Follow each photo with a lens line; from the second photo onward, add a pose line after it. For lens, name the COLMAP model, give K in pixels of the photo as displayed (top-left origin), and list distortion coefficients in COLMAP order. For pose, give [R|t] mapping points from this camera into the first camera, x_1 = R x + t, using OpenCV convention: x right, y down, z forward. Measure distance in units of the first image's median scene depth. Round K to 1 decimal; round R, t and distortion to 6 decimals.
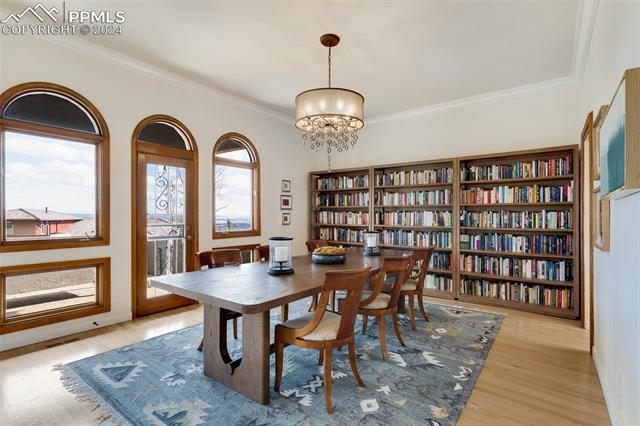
lens RADIAL K [[308.2, 0, 323.8], [0, 308.2, 208.5], [0, 0, 1]] dist [-0.002492, -0.000251]
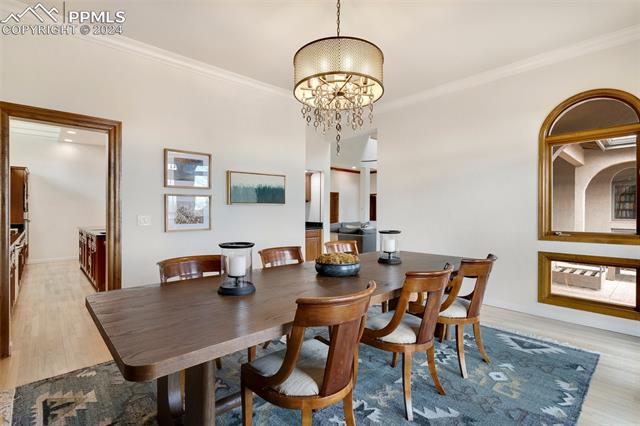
lens RADIAL K [[308.2, 0, 323.8], [0, 308.2, 208.5], [0, 0, 1]] dist [-0.002492, -0.000251]
pose [[-0.987012, -0.002550, 0.160626, -0.081842], [-0.004082, 0.999949, -0.009211, 0.027266], [-0.160594, -0.009747, -0.986972, 2.052253]]
